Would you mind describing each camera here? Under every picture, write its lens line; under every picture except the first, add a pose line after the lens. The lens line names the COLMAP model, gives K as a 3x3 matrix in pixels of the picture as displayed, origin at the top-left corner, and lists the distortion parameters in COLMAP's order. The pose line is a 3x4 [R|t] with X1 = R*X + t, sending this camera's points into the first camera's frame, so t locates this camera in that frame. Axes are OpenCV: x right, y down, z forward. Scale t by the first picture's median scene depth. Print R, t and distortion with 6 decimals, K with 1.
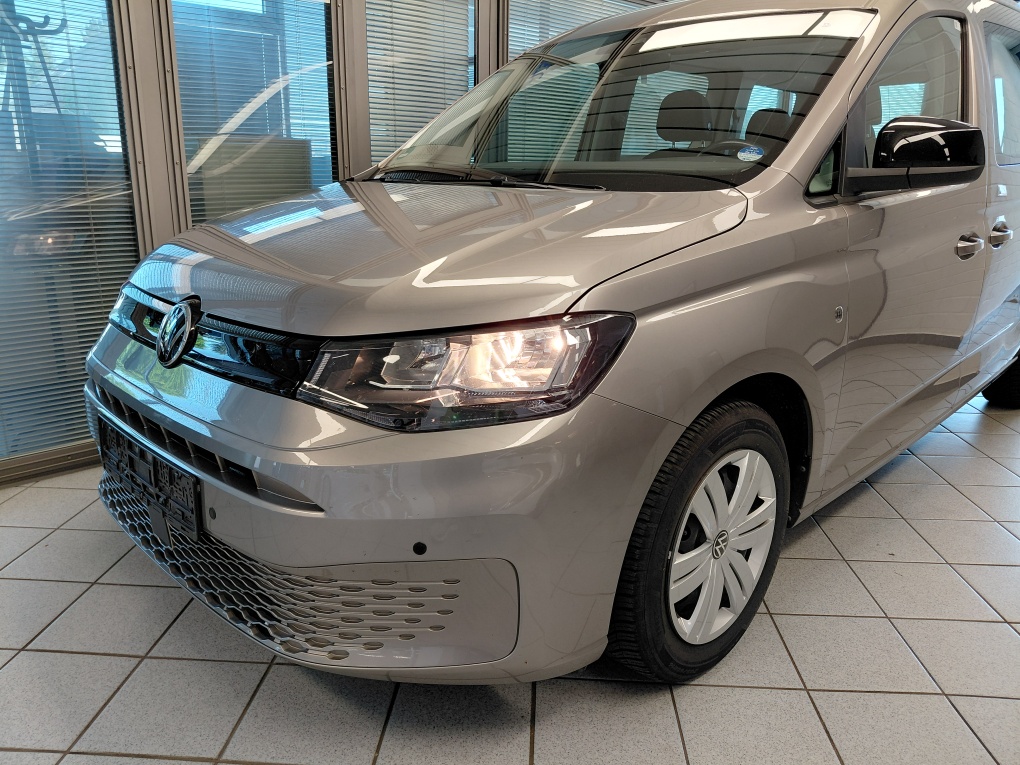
lens RADIAL K [[767.0, 0, 503.9], [0, 767.0, 384.9], [0, 0, 1]] dist [0.062790, -0.118891]
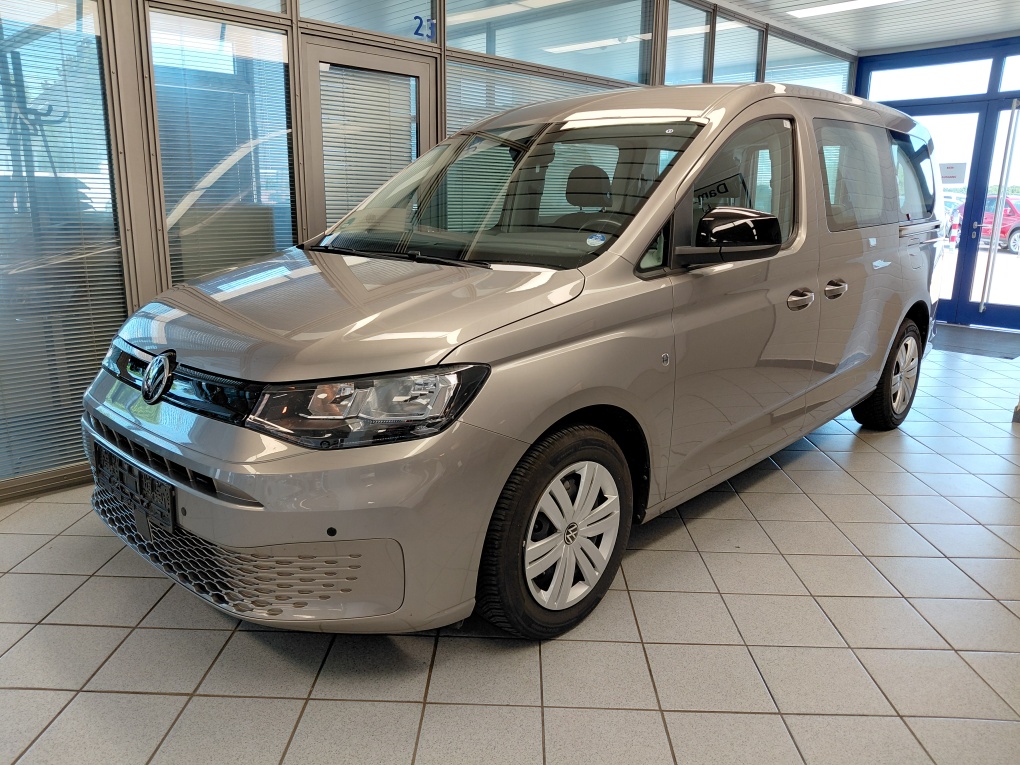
lens RADIAL K [[767.0, 0, 504.1], [0, 767.0, 382.8], [0, 0, 1]] dist [0.062790, -0.118891]
pose [[0.999627, -0.006809, 0.026465, 0.127272], [0.007817, 0.999242, -0.038142, -0.003332], [-0.026185, 0.038335, 0.998922, -0.319920]]
